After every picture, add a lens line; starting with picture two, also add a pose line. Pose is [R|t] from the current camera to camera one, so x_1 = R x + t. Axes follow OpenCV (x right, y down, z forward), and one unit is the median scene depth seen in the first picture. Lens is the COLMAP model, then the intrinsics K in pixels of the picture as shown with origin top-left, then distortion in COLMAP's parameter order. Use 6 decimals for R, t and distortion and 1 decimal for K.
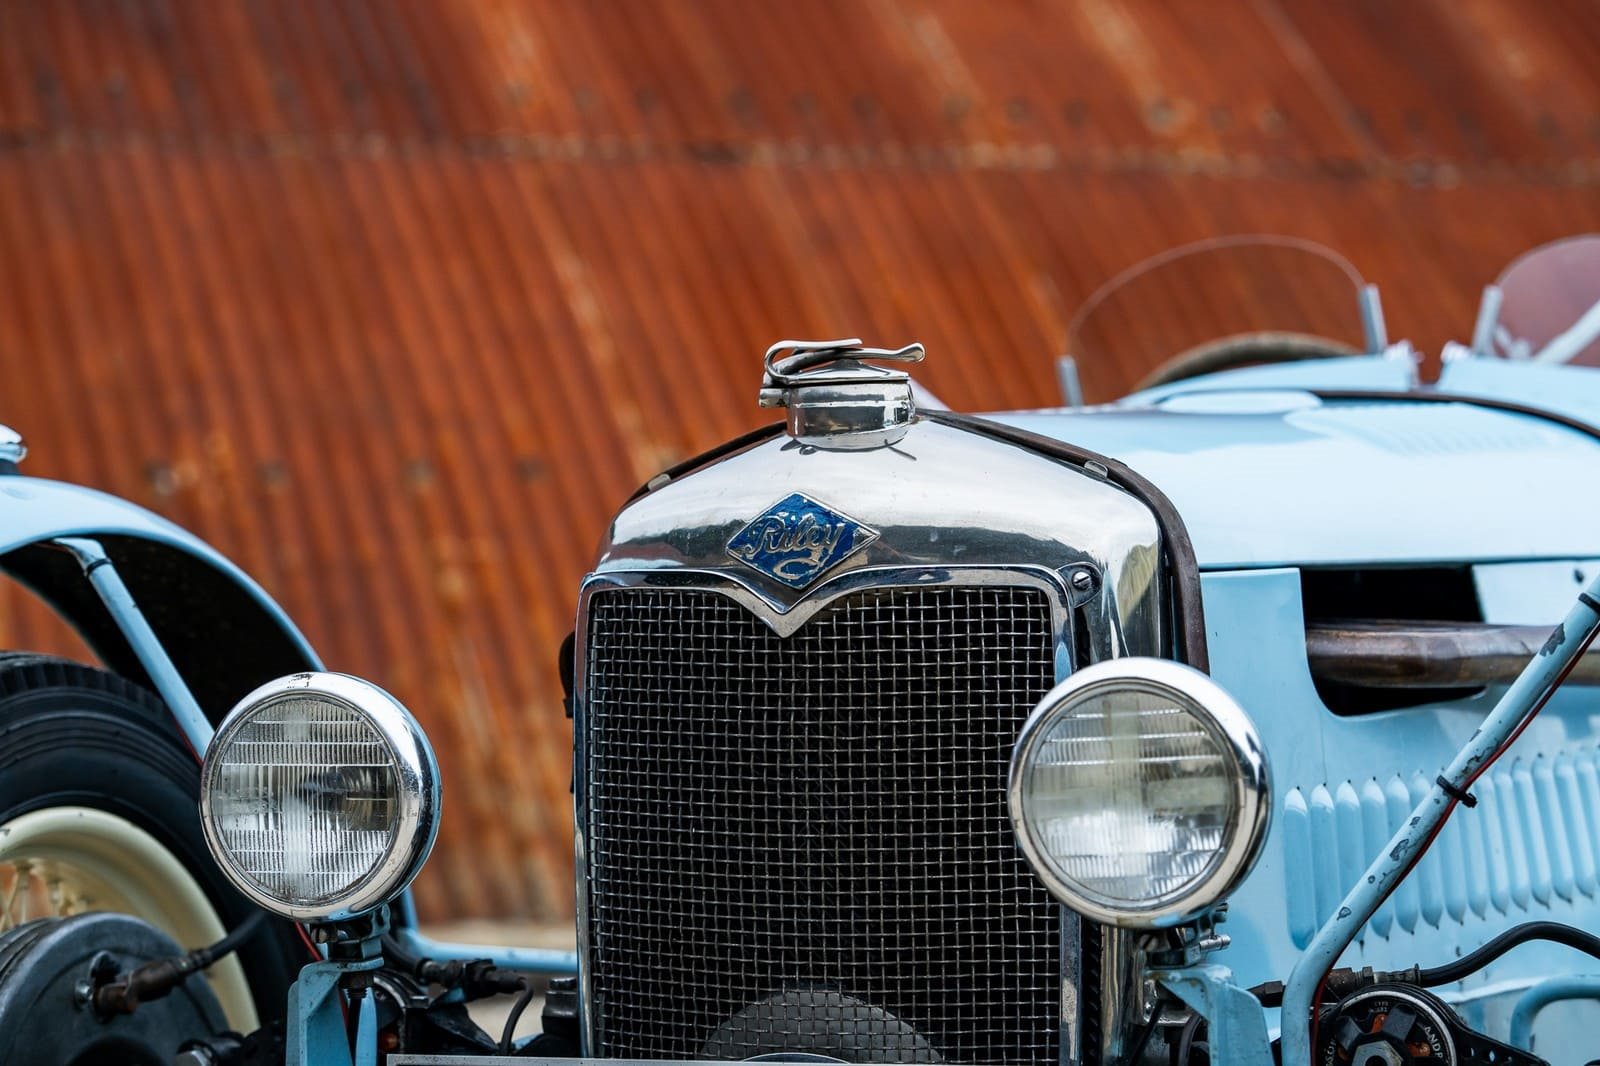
lens RADIAL K [[4438.5, 0, 800.5], [0, 4438.5, 533.7], [0, 0, 1]] dist [-0.121898, -0.672288]
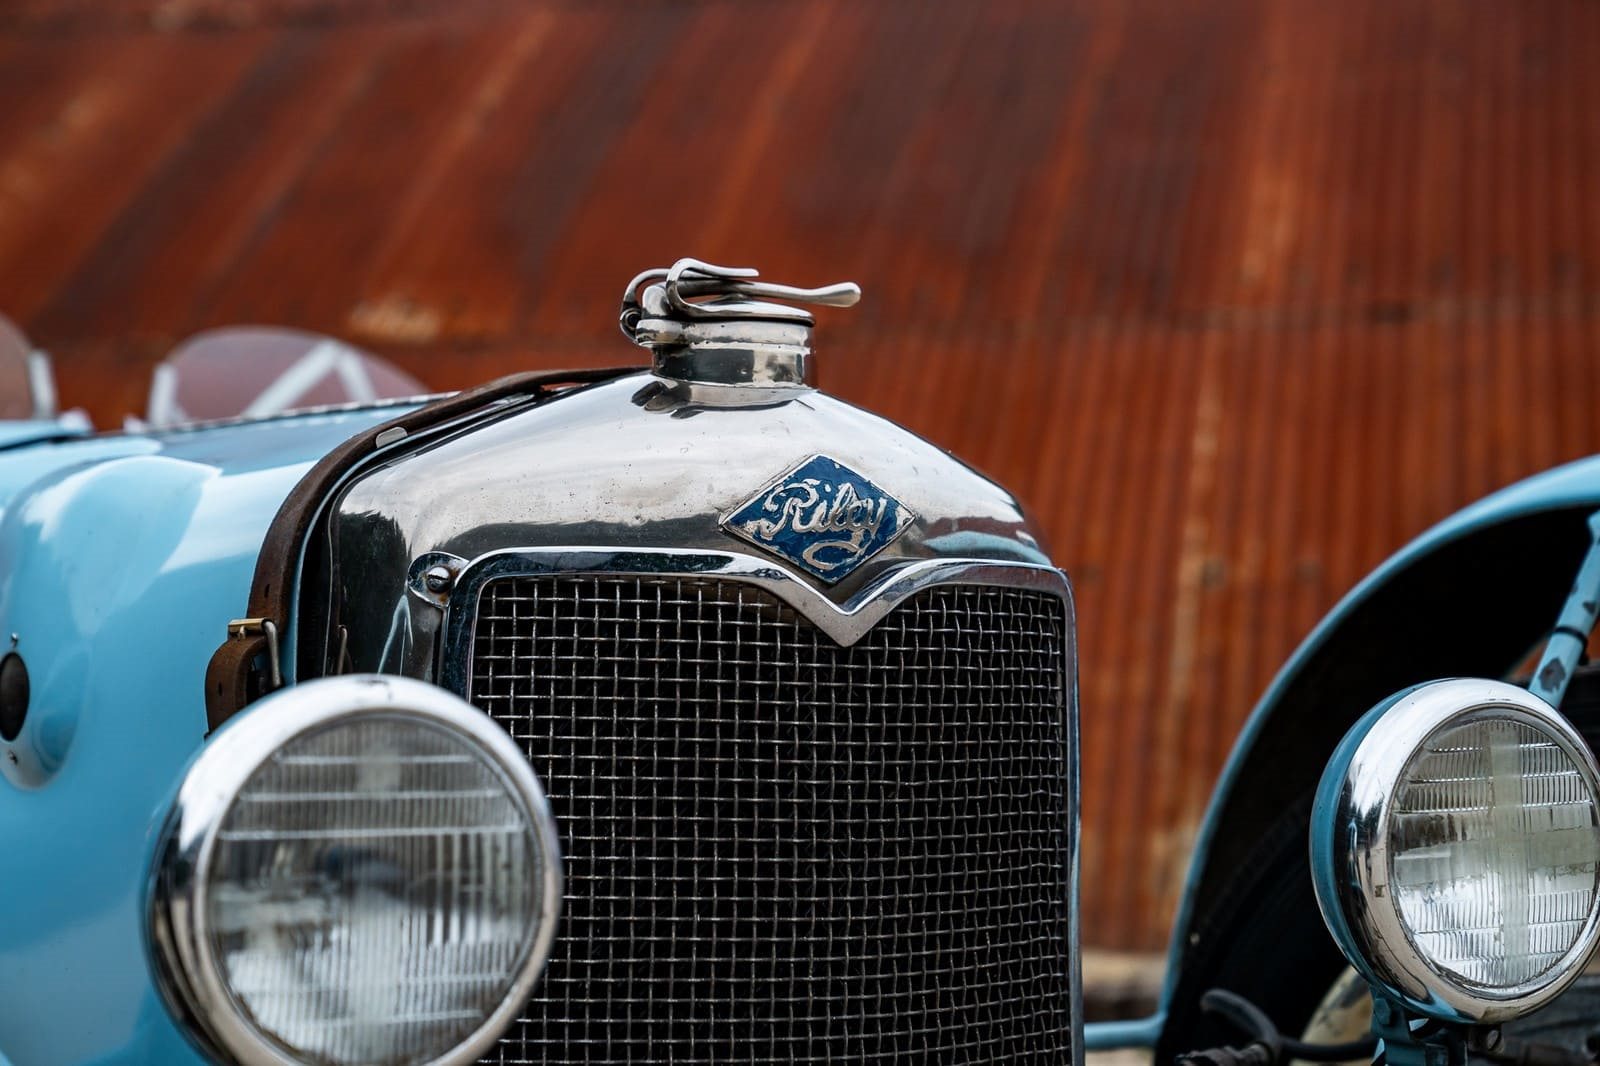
lens RADIAL K [[2747.3, 0, 801.9], [0, 2747.3, 531.3], [0, 0, 1]] dist [0.261324, 0.042644]
pose [[0.622787, 0.068796, 0.779361, -0.363753], [-0.019480, 0.997181, -0.072458, 0.037353], [-0.782149, 0.029944, 0.622372, 0.717645]]
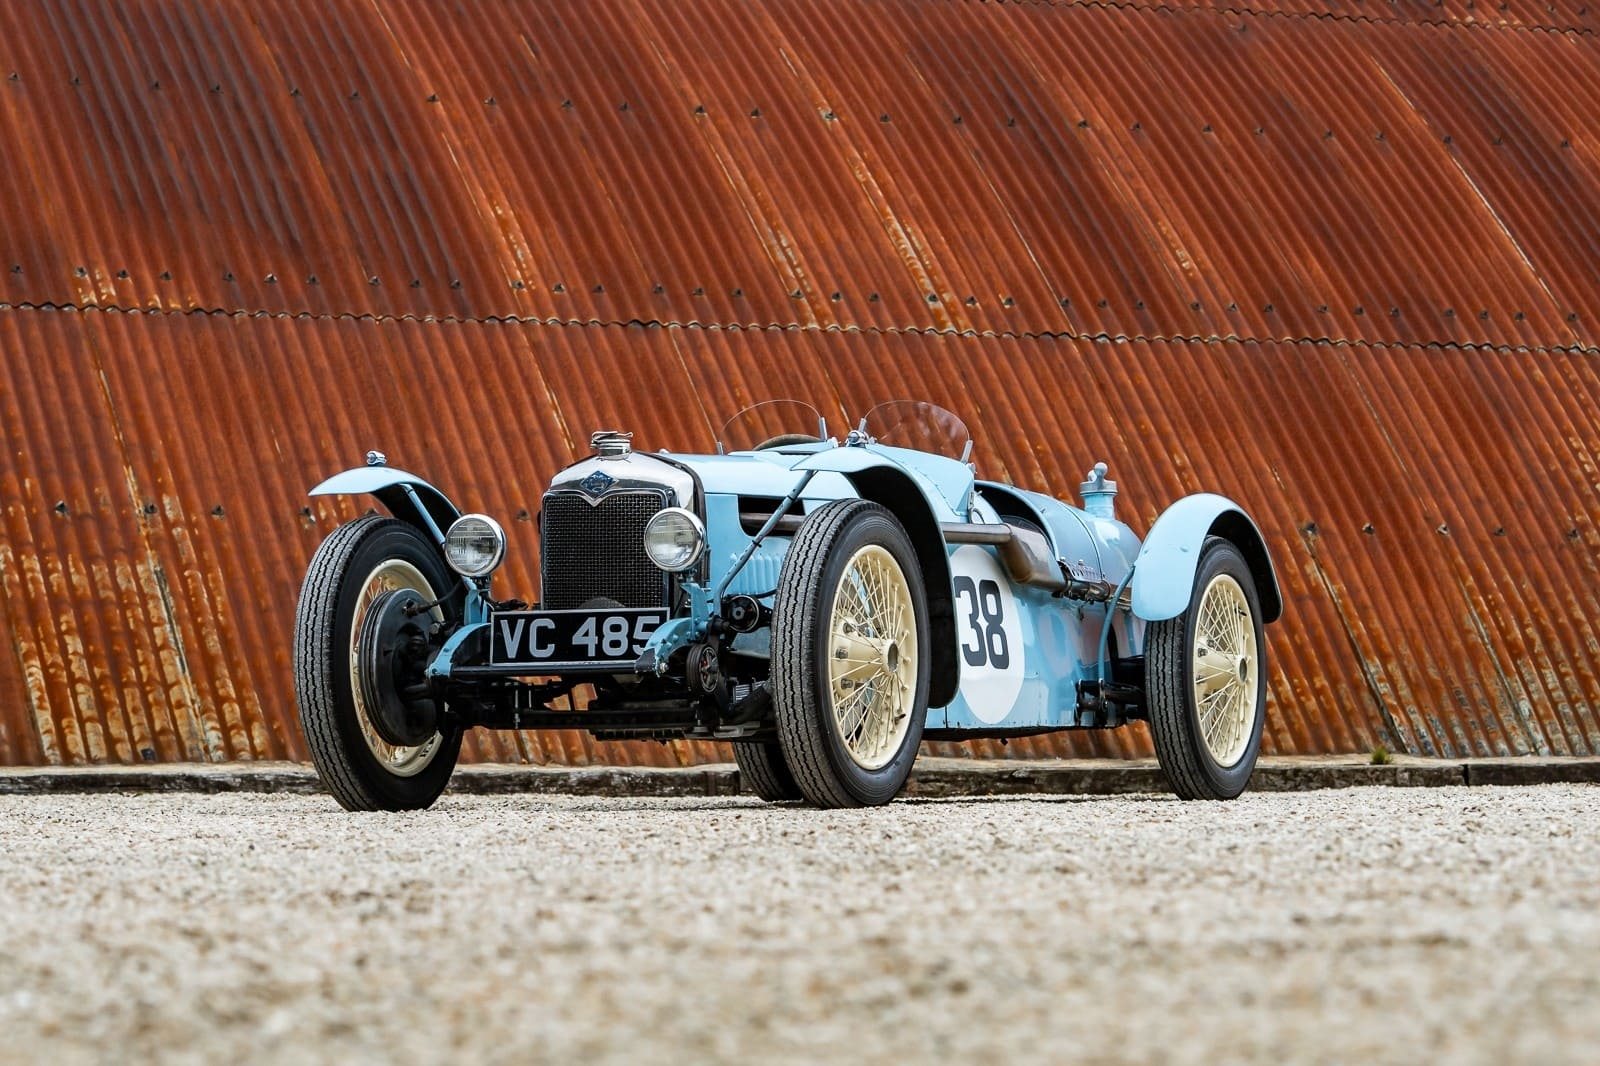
lens RADIAL K [[6505.6, 0, 799.2], [0, 6505.6, 531.9], [0, 0, 1]] dist [-0.311960, 5.790774]
pose [[0.999774, 0.014279, -0.015748, 0.268238], [-0.014793, 0.999345, -0.033030, 0.232508], [0.015267, 0.033256, 0.999330, -4.739871]]
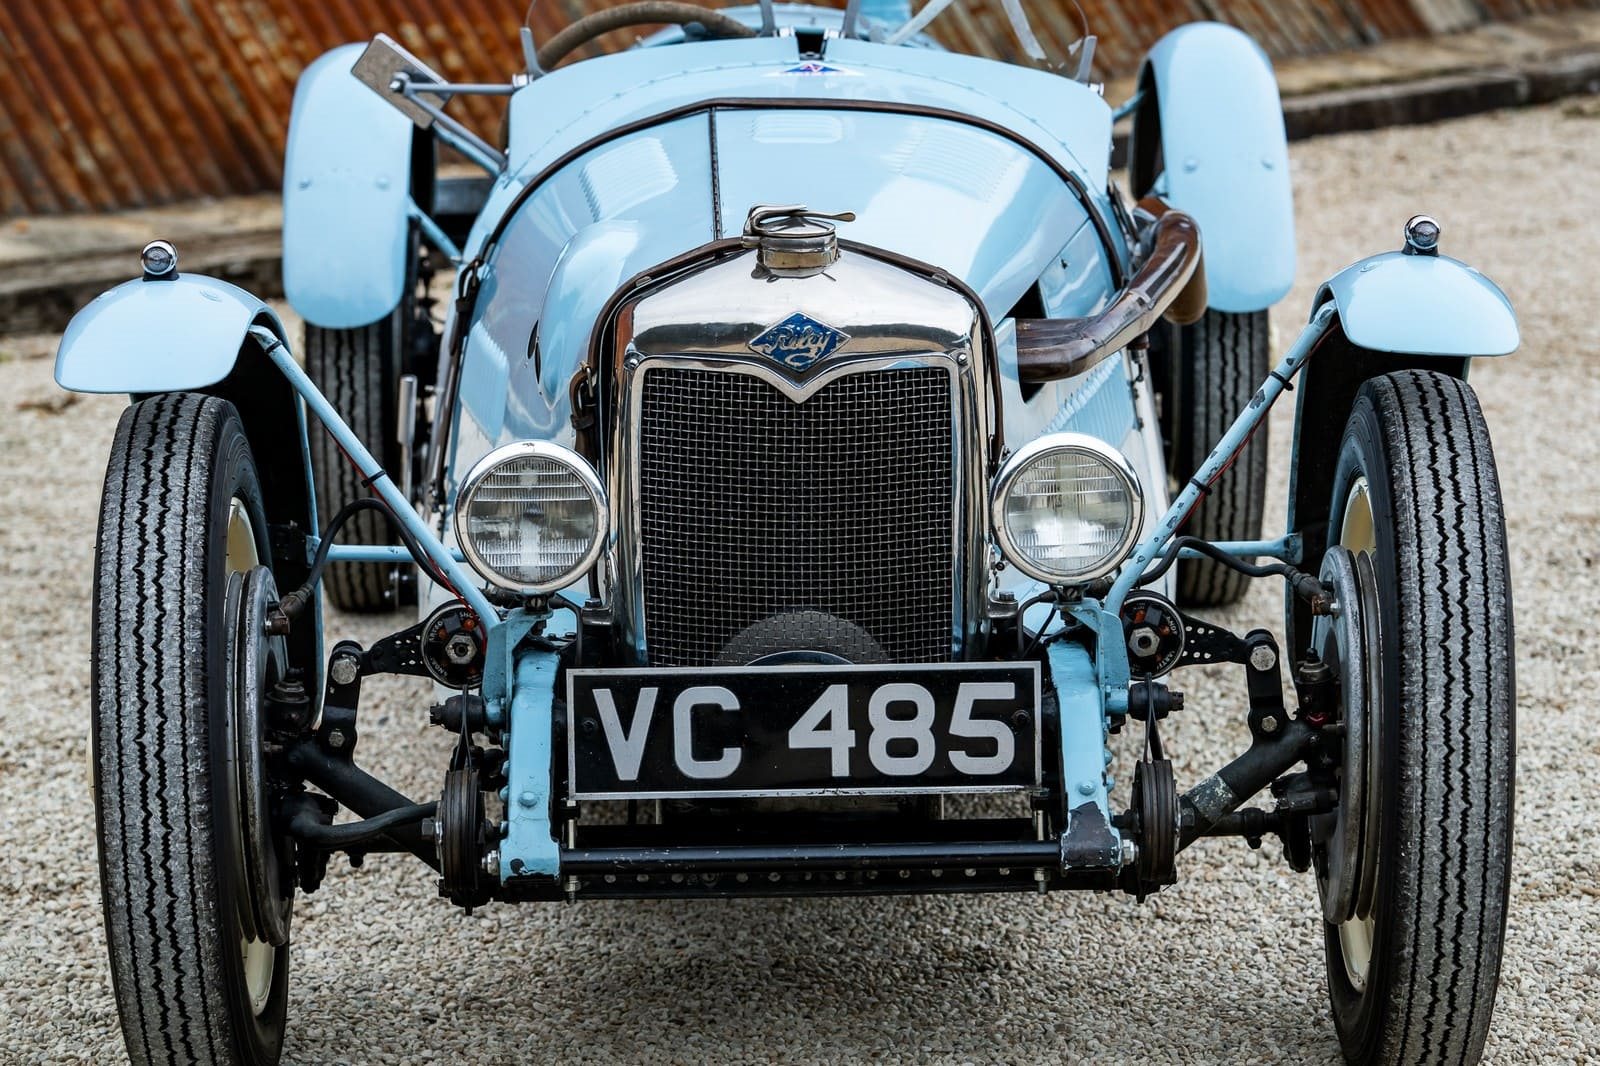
lens RADIAL K [[5634.1, 0, 804.0], [0, 5634.1, 534.7], [0, 0, 1]] dist [-0.030330, -2.737821]
pose [[0.915325, -0.065147, 0.397411, -0.828641], [-0.014900, 0.980674, 0.195080, -0.333701], [-0.402440, -0.184483, 0.896665, -0.872440]]
